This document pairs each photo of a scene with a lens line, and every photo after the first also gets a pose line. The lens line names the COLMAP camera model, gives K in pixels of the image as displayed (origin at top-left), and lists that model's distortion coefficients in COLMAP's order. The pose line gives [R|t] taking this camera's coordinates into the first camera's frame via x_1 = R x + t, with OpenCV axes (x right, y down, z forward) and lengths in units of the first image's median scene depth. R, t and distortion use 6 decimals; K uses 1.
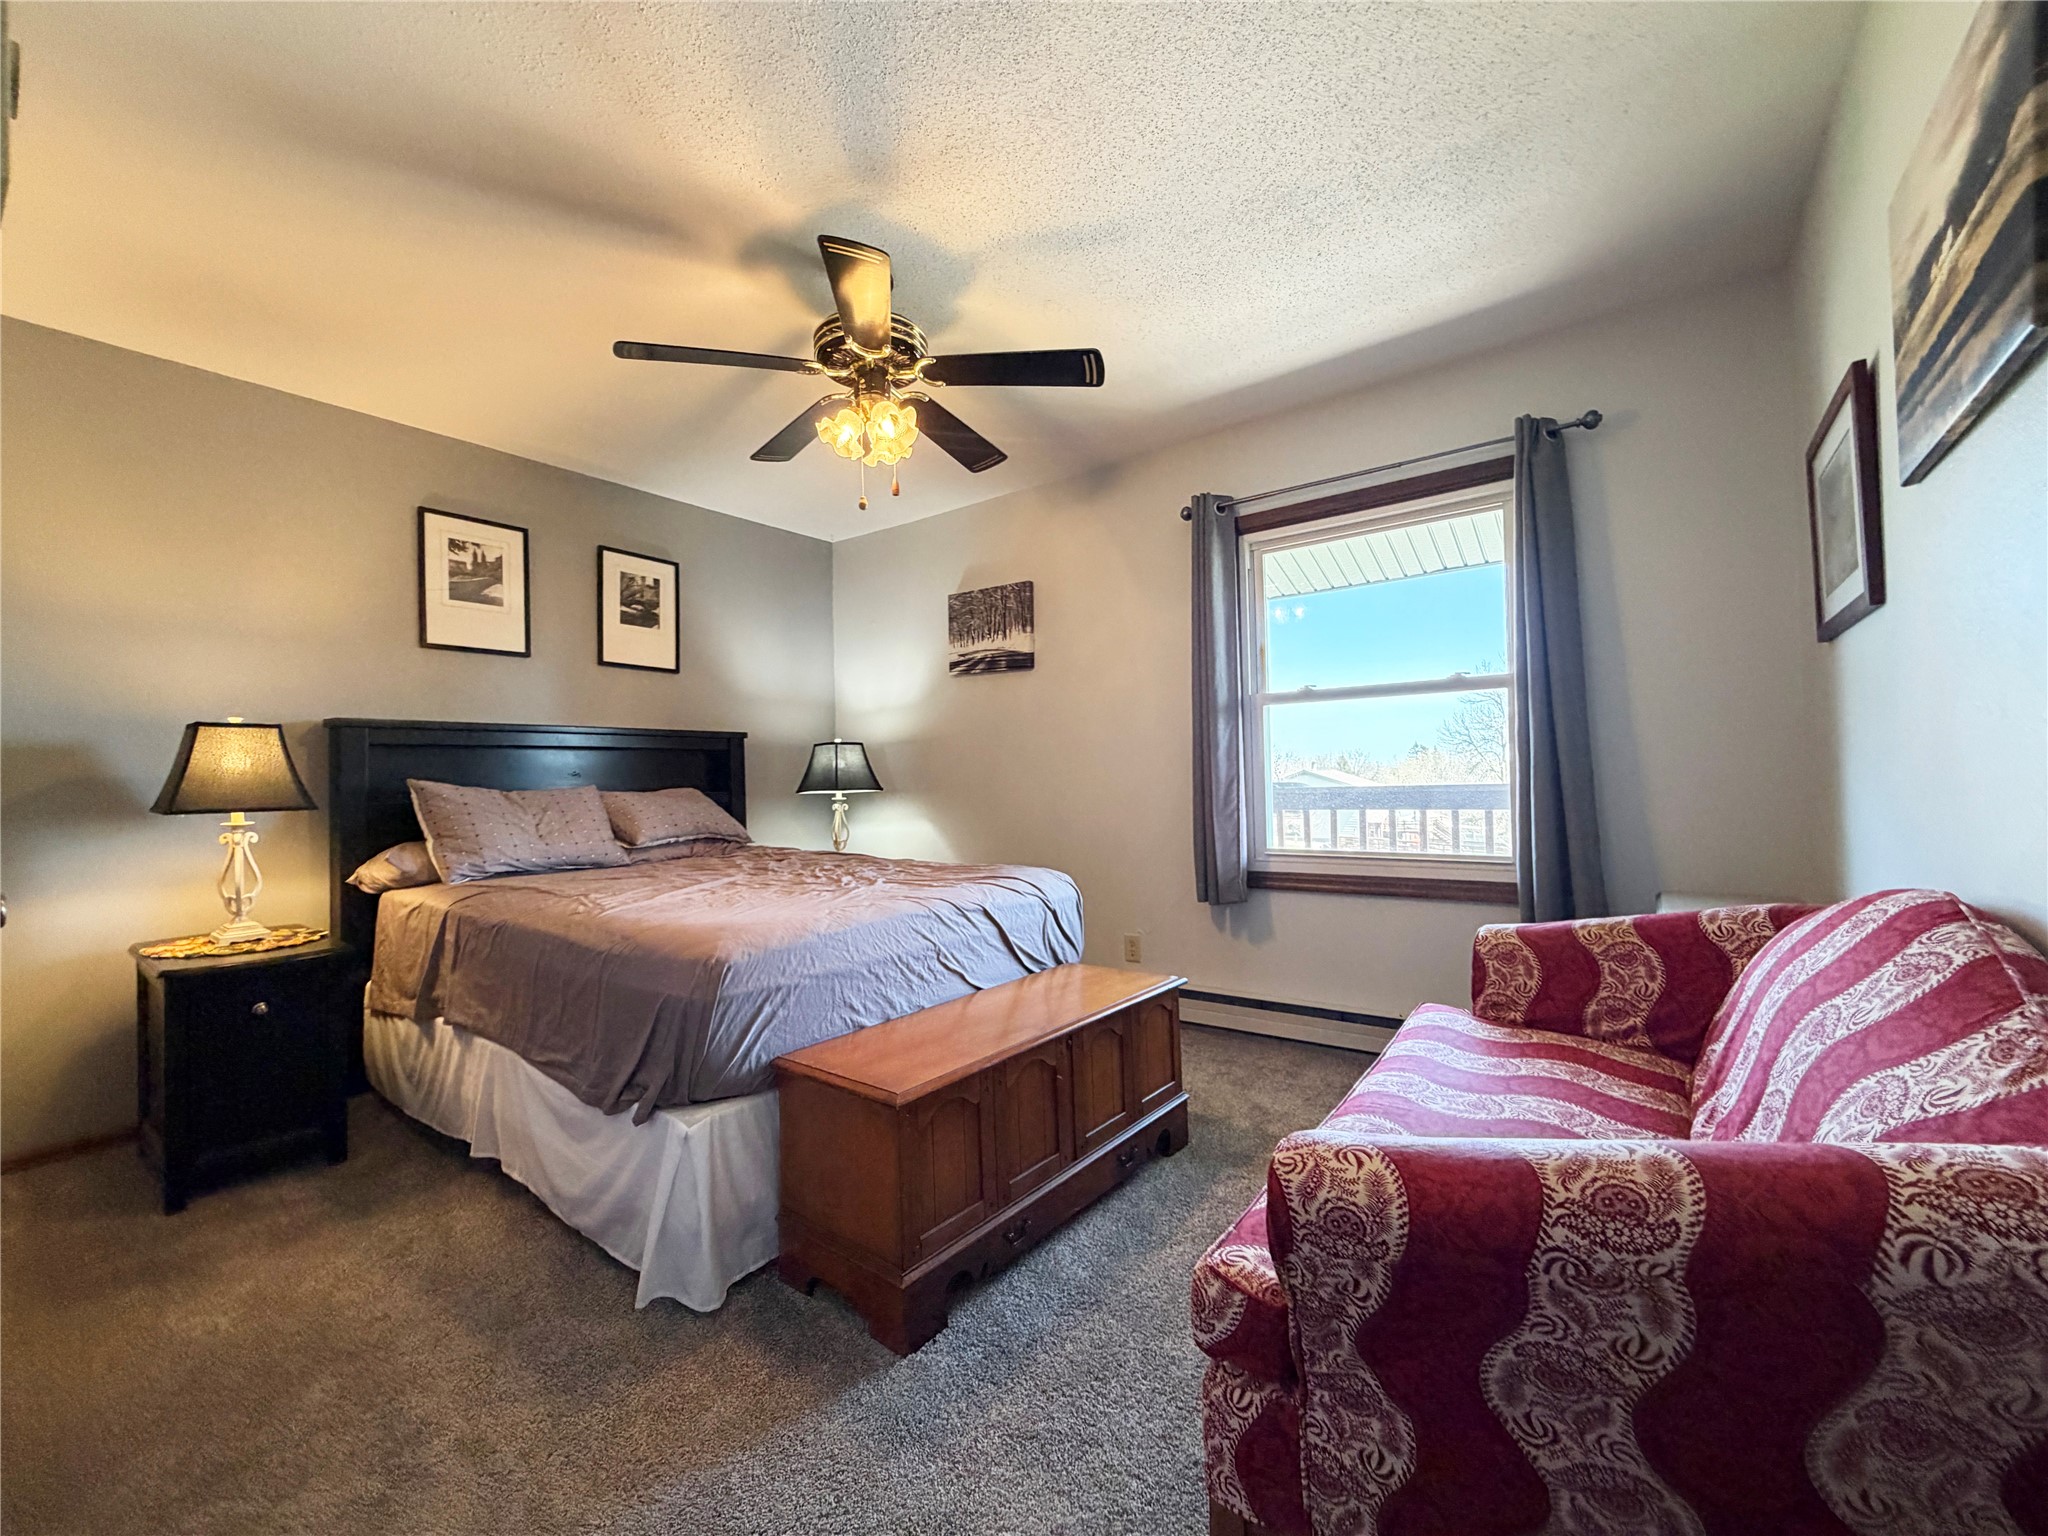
lens RADIAL K [[813.2, 0, 1027.1], [0, 813.2, 770.5], [0, 0, 1]] dist [-0.000458, 0.000367]
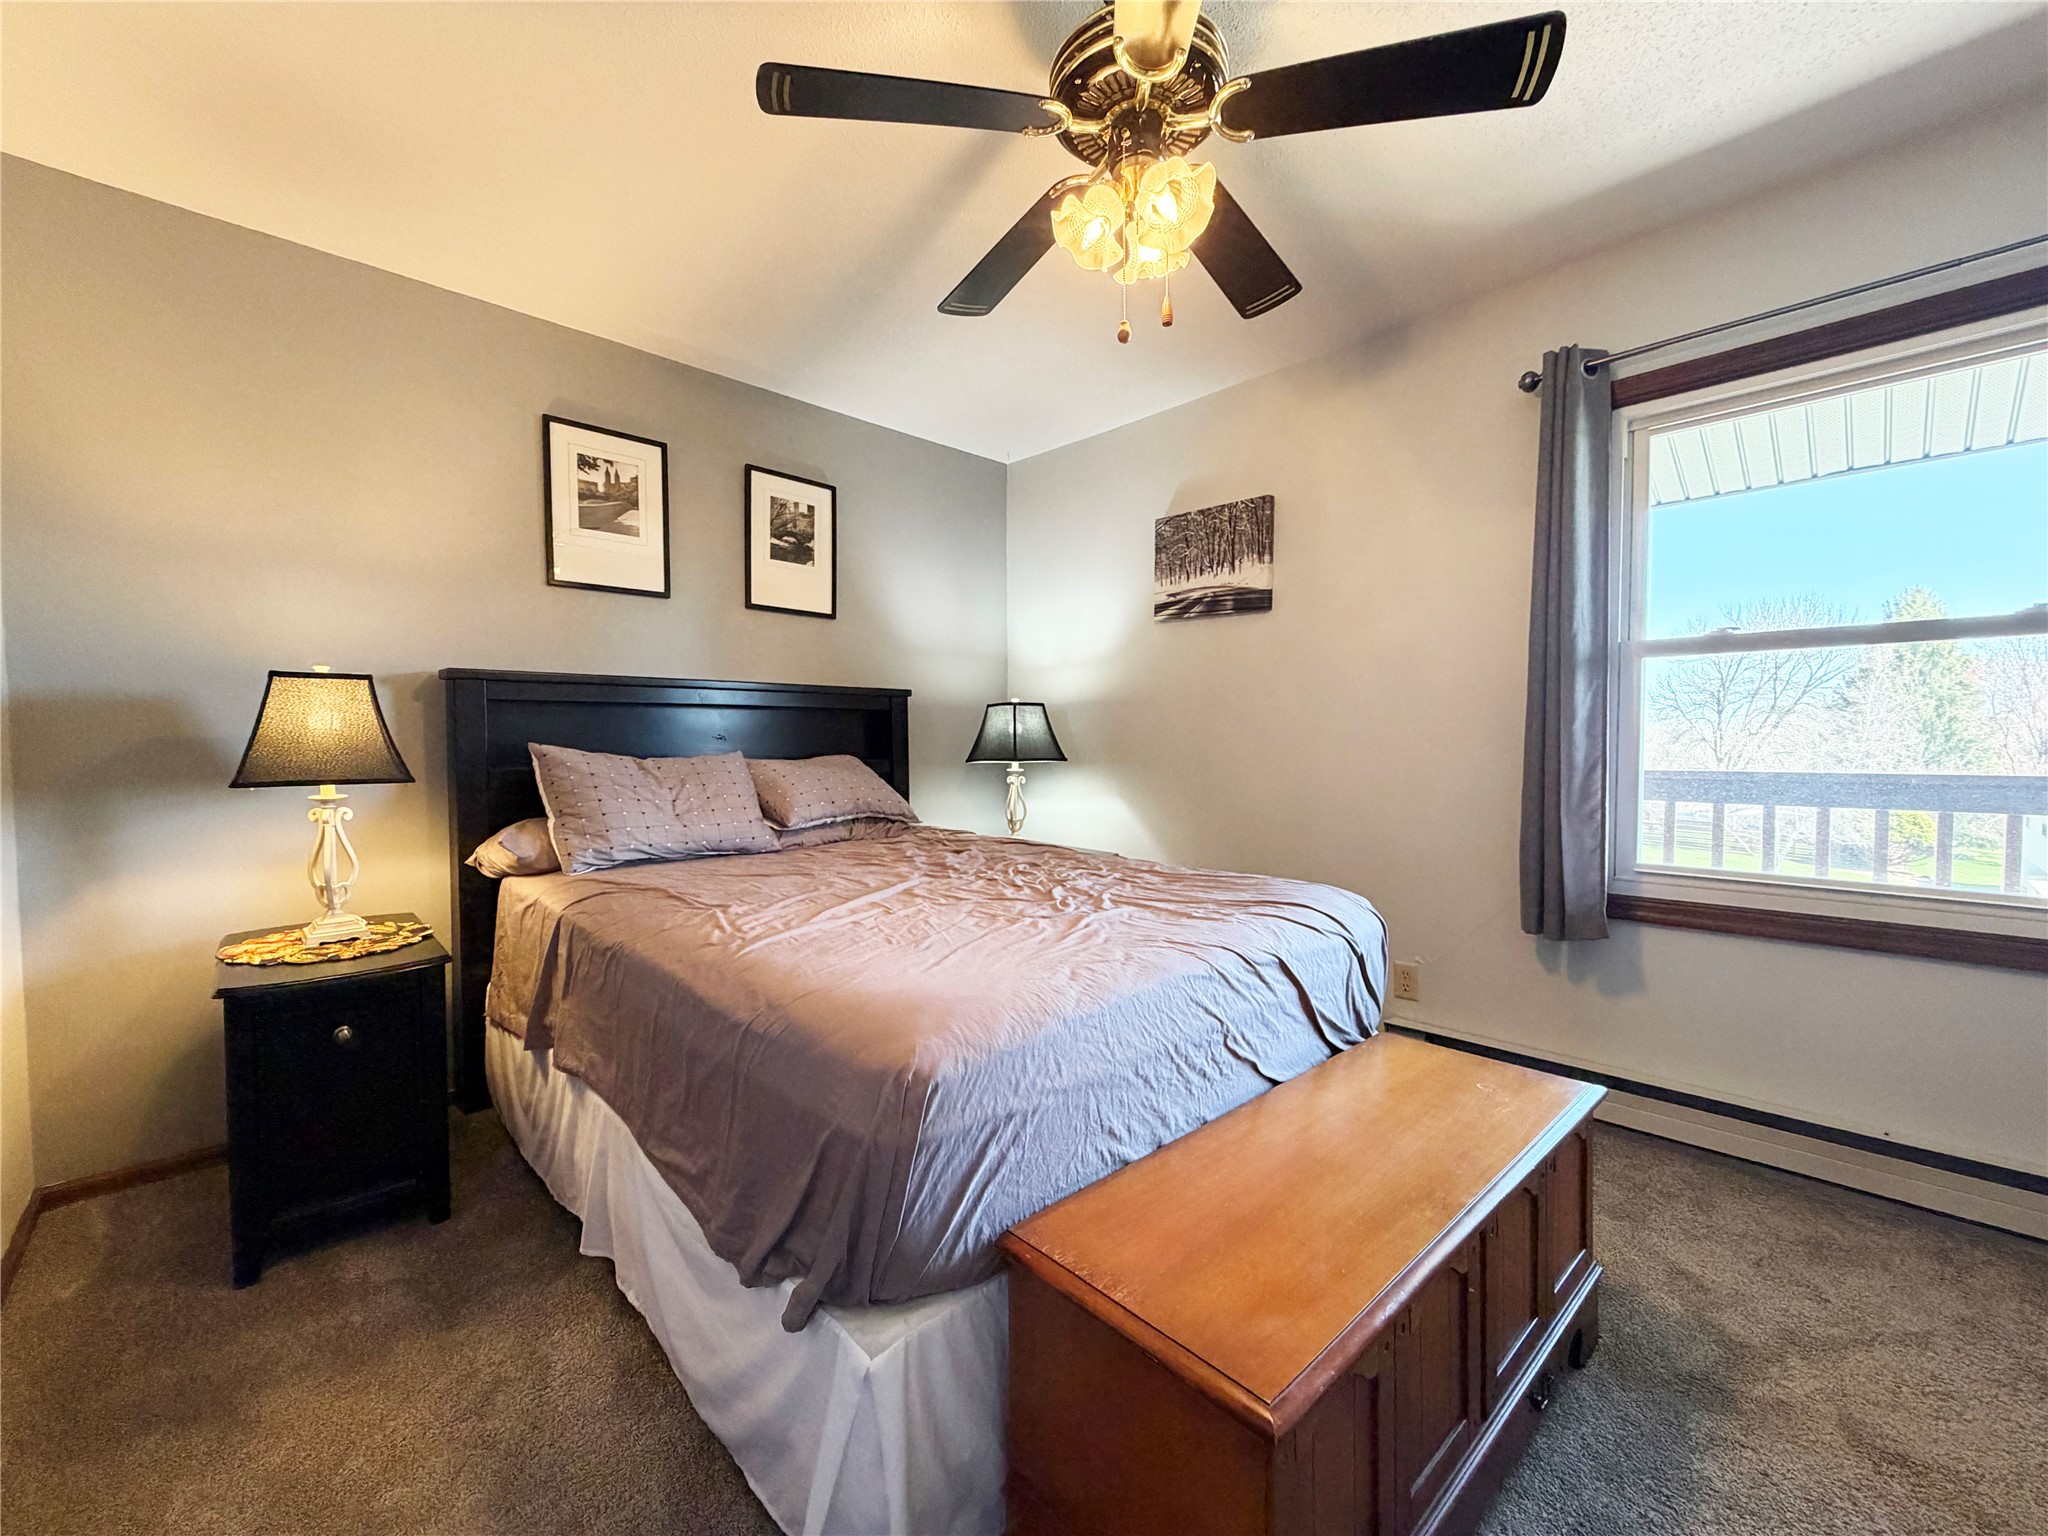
lens RADIAL K [[813.2, 0, 1027.4], [0, 813.2, 765.8], [0, 0, 1]] dist [-0.000458, 0.000367]
pose [[0.987037, 0.024063, -0.158682, -0.136321], [-0.016801, 0.998756, 0.046944, -0.014387], [0.159614, -0.043670, 0.986213, 0.279810]]
